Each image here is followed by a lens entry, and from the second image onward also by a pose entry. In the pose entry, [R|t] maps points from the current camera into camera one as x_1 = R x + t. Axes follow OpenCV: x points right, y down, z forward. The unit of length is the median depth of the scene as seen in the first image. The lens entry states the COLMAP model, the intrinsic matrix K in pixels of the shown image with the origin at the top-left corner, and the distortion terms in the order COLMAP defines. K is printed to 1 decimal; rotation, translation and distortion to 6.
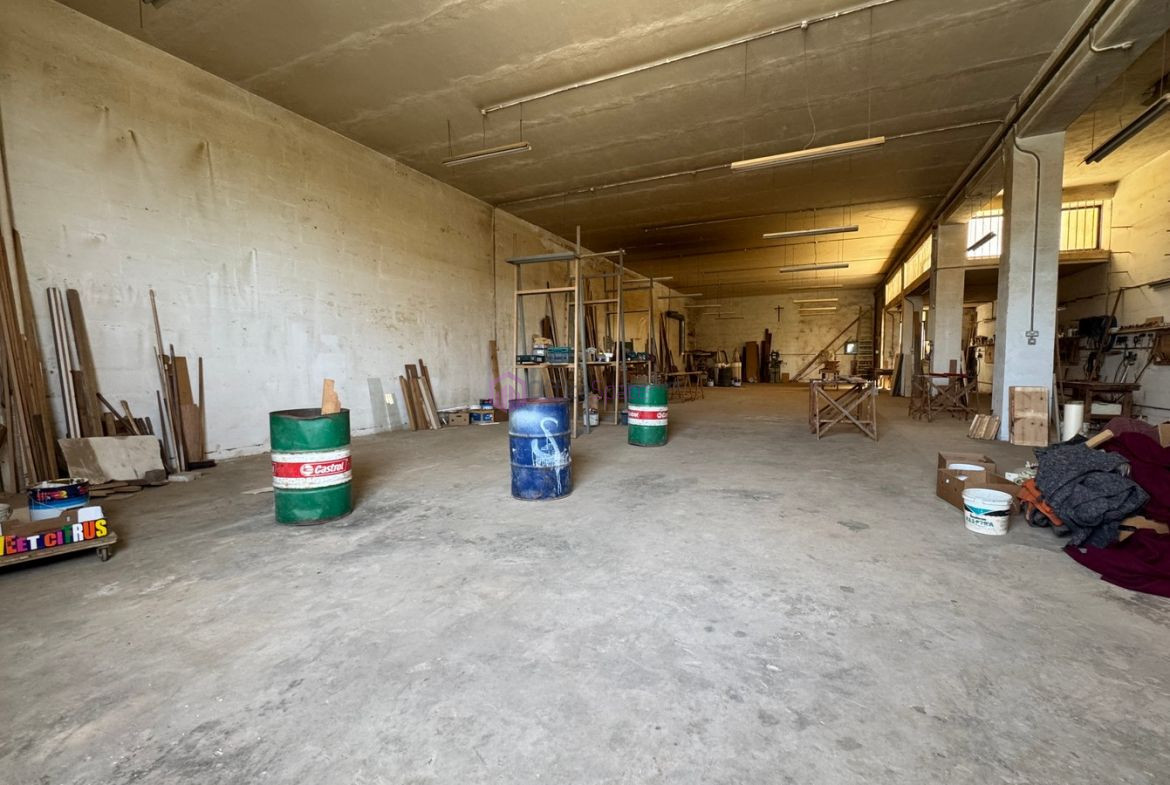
lens RADIAL K [[499.8, 0, 580.4], [0, 499.8, 394.8], [0, 0, 1]] dist [-0.003405, -0.000417]
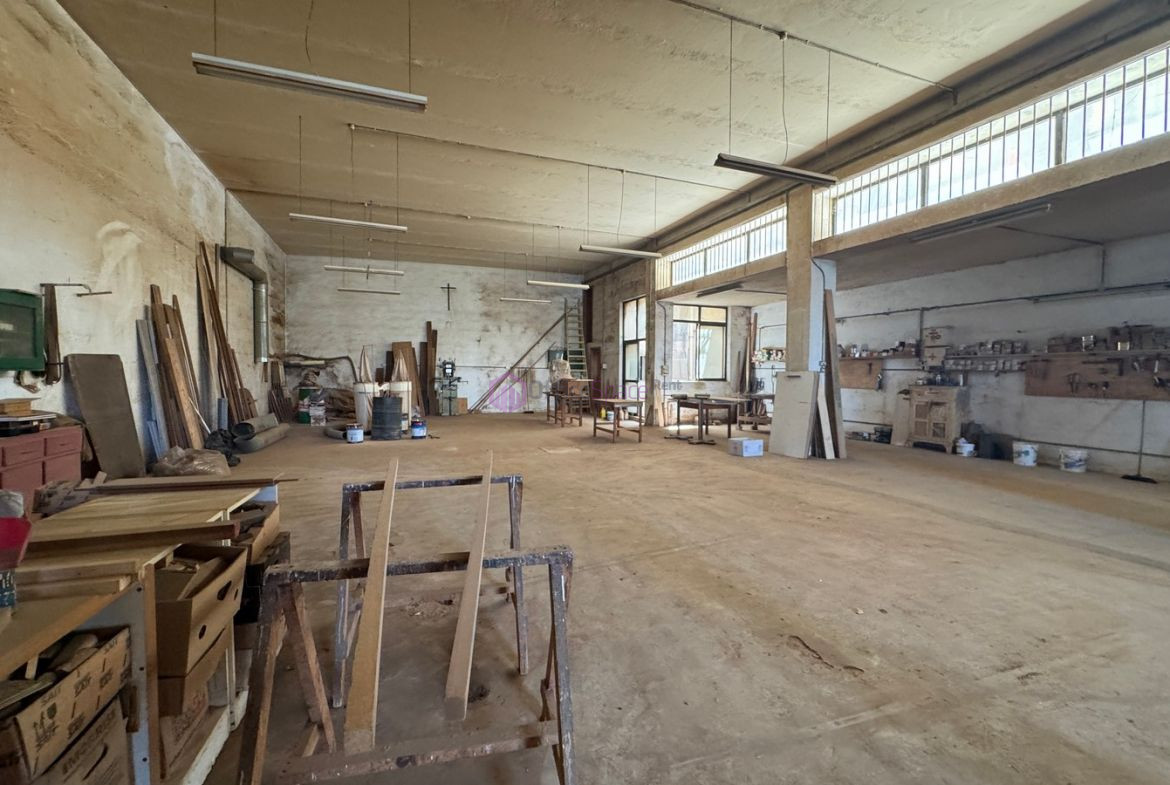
lens RADIAL K [[499.8, 0, 580.4], [0, 499.8, 394.8], [0, 0, 1]] dist [-0.003405, -0.000417]
pose [[0.687748, -0.017282, 0.725744, 0.078417], [0.033612, 0.999403, -0.008054, -0.038808], [-0.725171, 0.029933, 0.687918, 0.500368]]
